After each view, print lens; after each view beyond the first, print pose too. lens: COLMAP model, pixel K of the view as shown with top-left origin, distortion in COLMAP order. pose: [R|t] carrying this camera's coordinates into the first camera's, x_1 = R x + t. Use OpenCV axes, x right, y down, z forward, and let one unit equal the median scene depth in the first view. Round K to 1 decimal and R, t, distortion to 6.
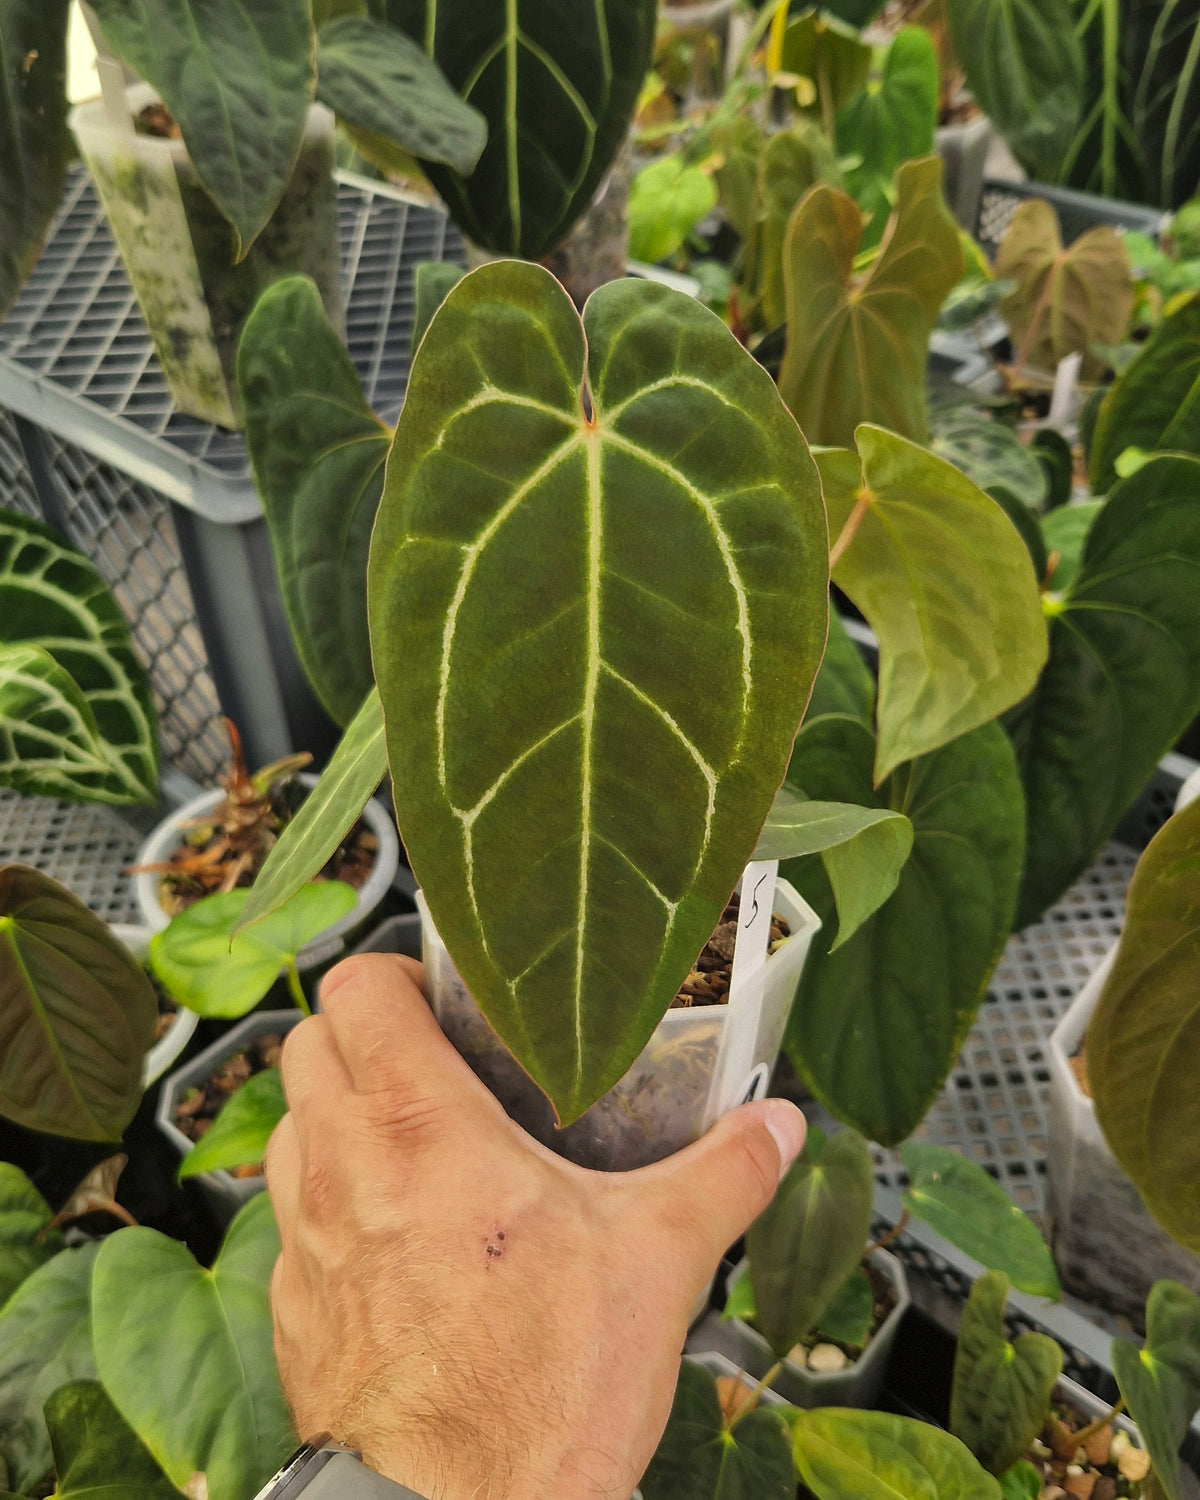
lens RADIAL K [[1460.2, 0, 606.8], [0, 1460.2, 765.2], [0, 0, 1]] dist [0.059165, -0.095866]
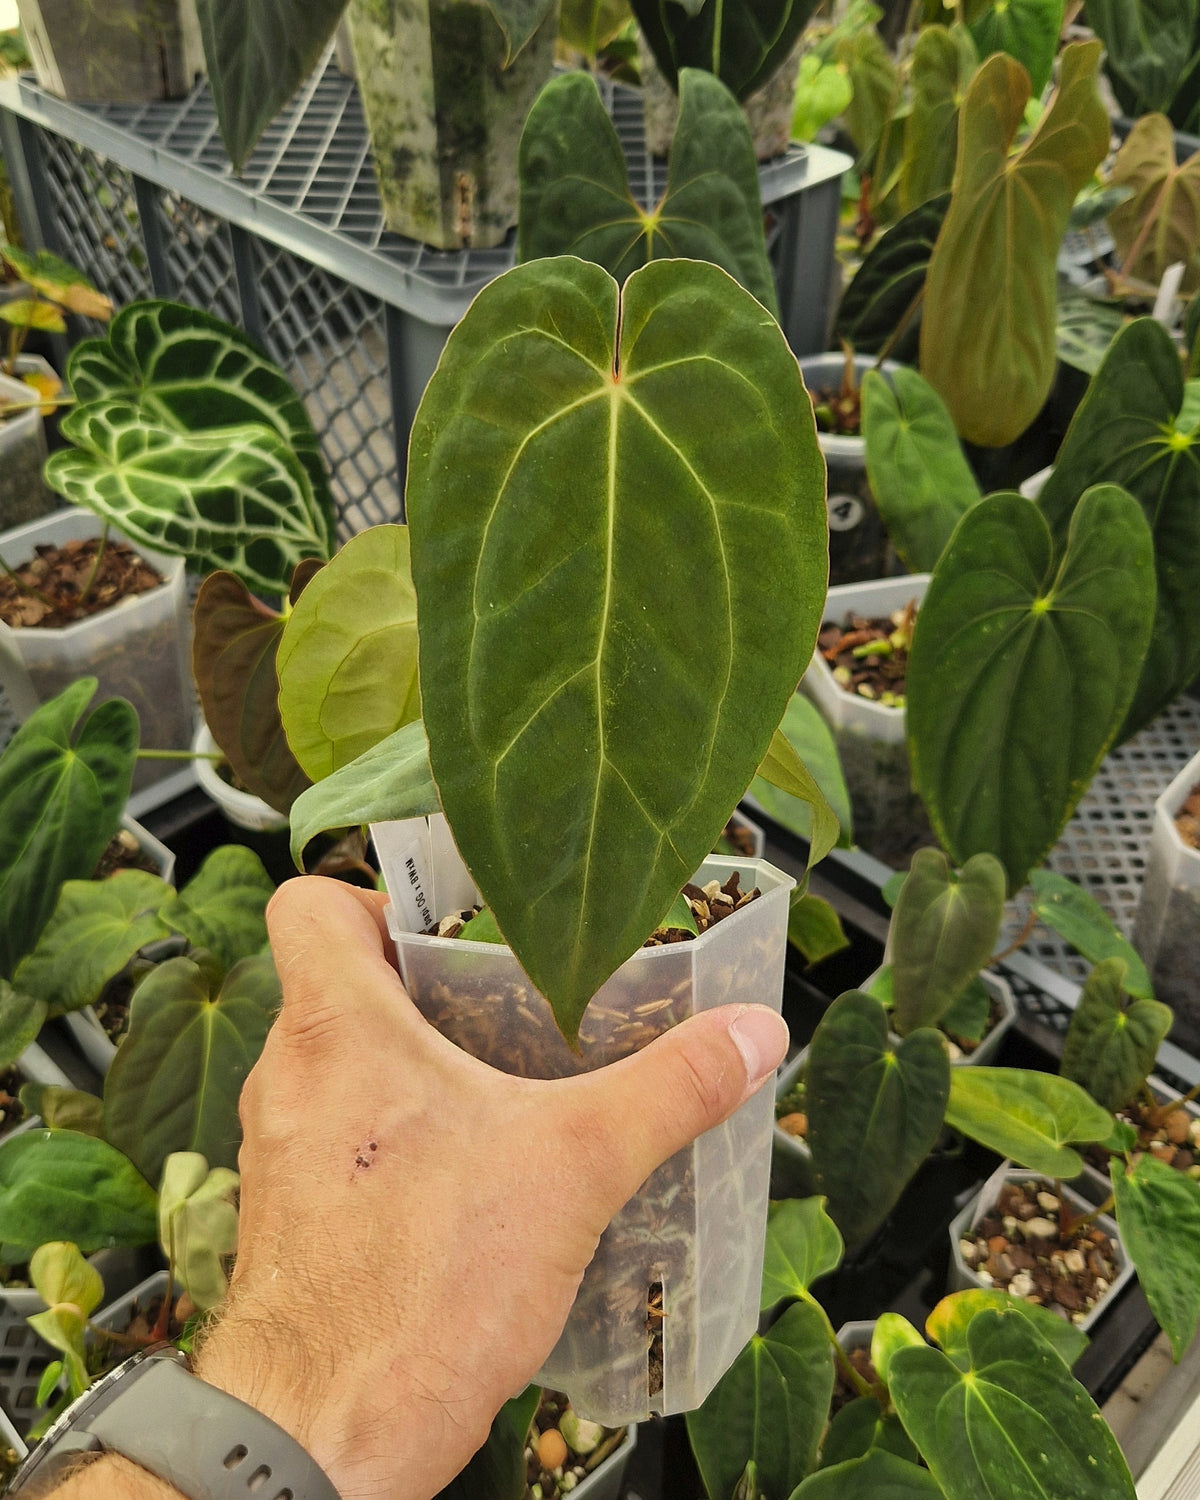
lens RADIAL K [[1446.5, 0, 597.4], [0, 1446.5, 782.2], [0, 0, 1]] dist [0.060741, -0.085355]
pose [[0.997318, 0.073143, -0.002511, -0.111844], [-0.072991, 0.996574, 0.038882, 0.130209], [0.005347, -0.038594, 0.999241, -0.122084]]
